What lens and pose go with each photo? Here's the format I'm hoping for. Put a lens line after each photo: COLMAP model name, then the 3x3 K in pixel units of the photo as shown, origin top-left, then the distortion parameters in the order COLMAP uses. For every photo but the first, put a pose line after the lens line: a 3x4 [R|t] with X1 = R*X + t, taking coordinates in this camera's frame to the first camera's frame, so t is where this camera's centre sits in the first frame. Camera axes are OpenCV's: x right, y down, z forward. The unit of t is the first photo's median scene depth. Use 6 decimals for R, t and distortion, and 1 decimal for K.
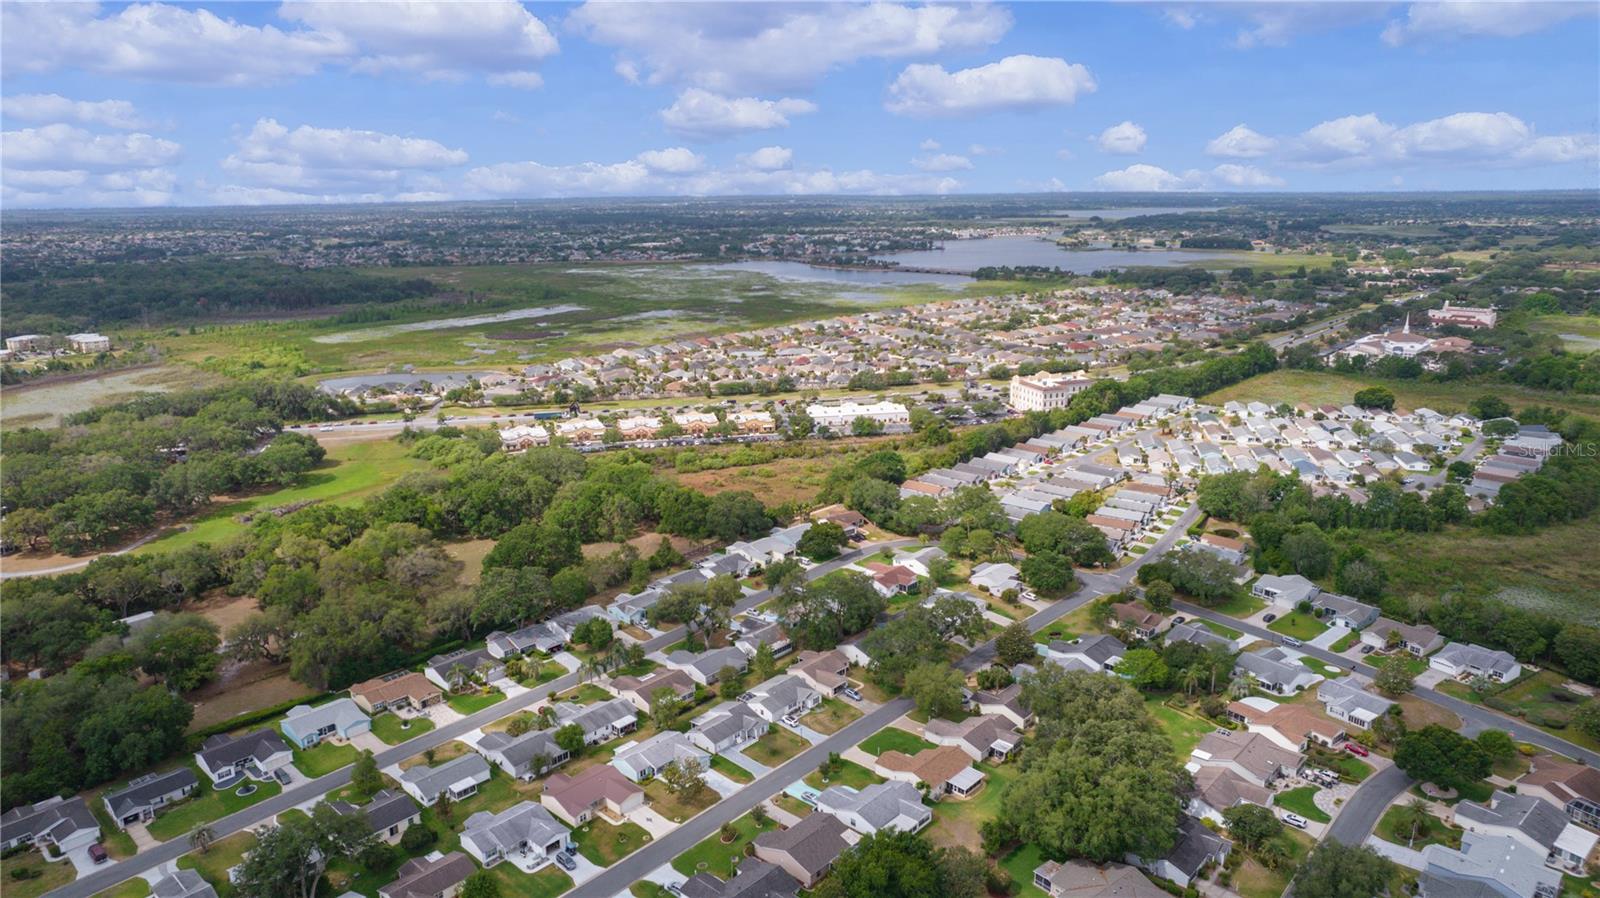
lens RADIAL K [[1023.8, 0, 799.7], [0, 1023.8, 423.5], [0, 0, 1]] dist [-0.090478, 0.093884]
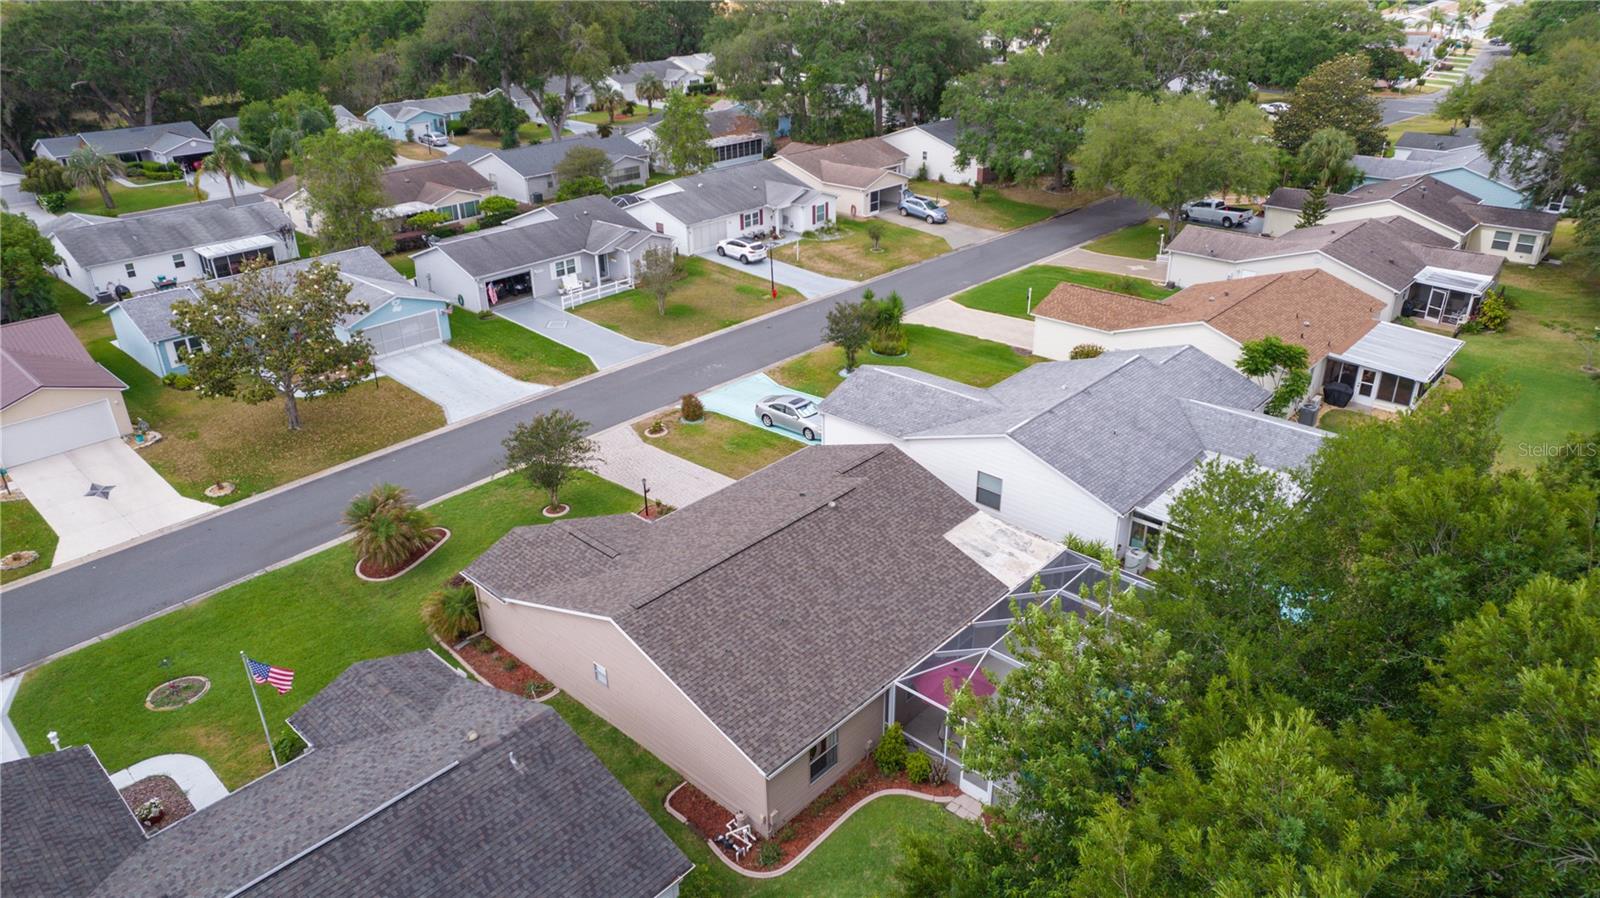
lens RADIAL K [[1023.8, 0, 799.7], [0, 1023.8, 423.5], [0, 0, 1]] dist [-0.090478, 0.093884]
pose [[0.999929, 0.001914, -0.011751, 0.014315], [0.000502, 0.979328, 0.202280, 0.296987], [0.011895, -0.202272, 0.979257, 0.700036]]
